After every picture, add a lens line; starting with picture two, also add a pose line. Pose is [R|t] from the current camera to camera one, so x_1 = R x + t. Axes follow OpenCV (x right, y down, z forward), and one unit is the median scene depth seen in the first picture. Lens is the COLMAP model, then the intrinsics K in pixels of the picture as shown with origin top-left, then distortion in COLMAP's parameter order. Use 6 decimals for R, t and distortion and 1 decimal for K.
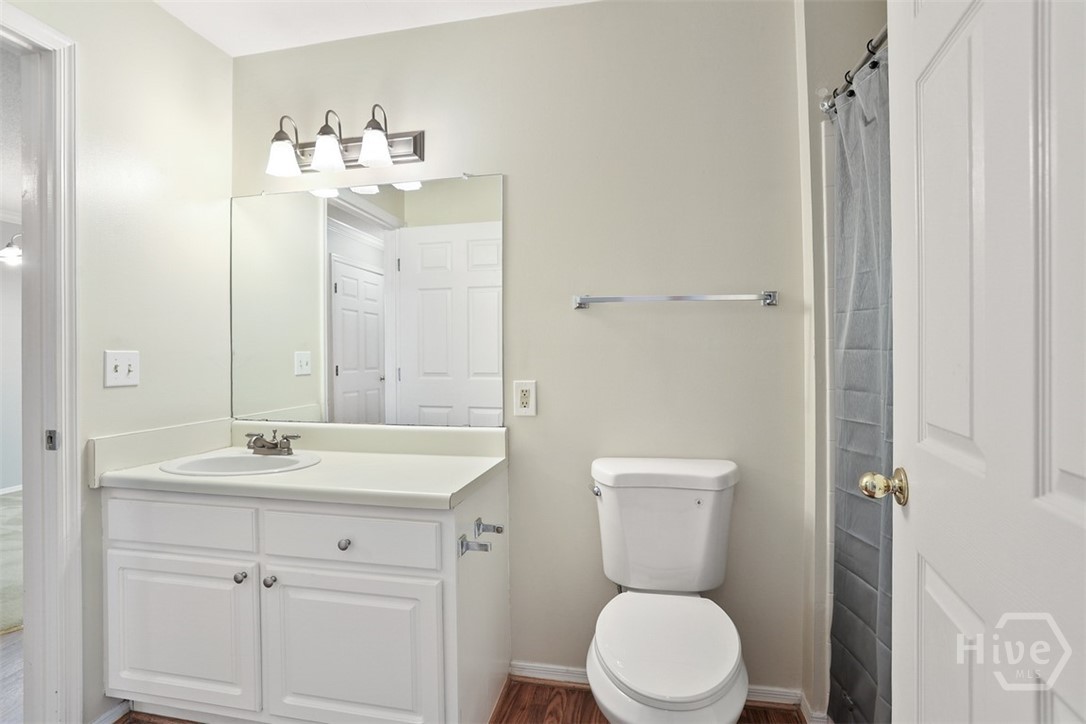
lens RADIAL K [[508.7, 0, 541.2], [0, 508.7, 356.3], [0, 0, 1]] dist [-0.000112, 0.000234]
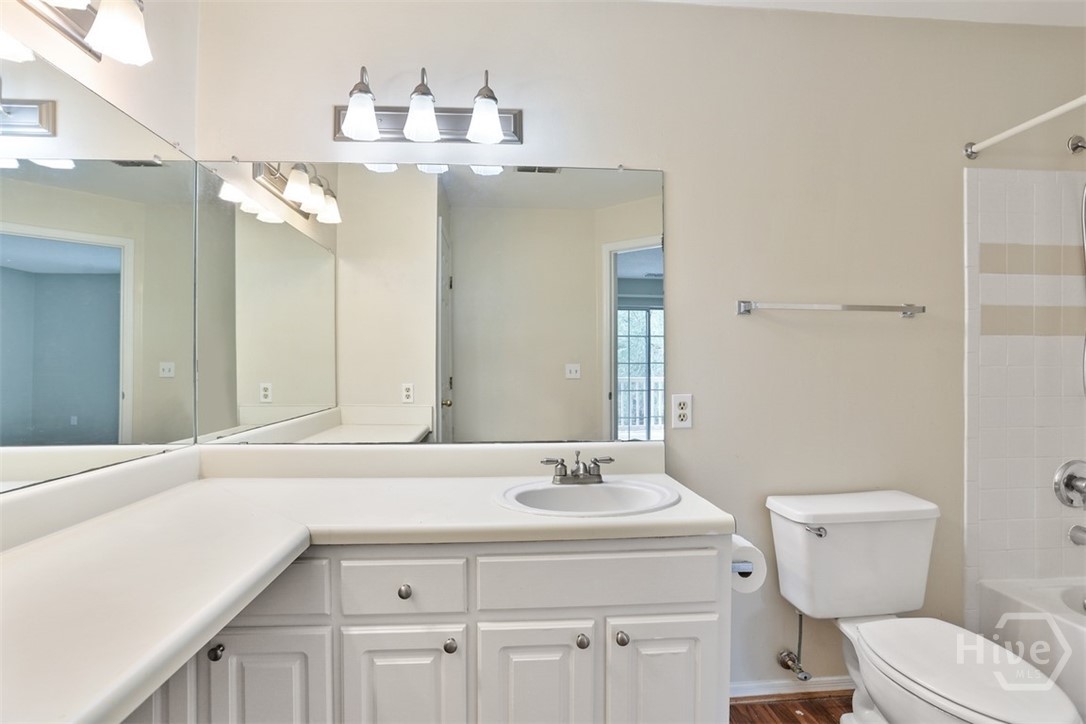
lens RADIAL K [[535.2, 0, 543.0], [0, 535.2, 362.0], [0, 0, 1]] dist [0.004932, 0.001561]
pose [[0.949580, 0.009191, 0.313391, -0.589602], [-0.005137, 0.999892, -0.013760, 0.006822], [-0.313484, 0.011457, 0.949525, 0.137480]]
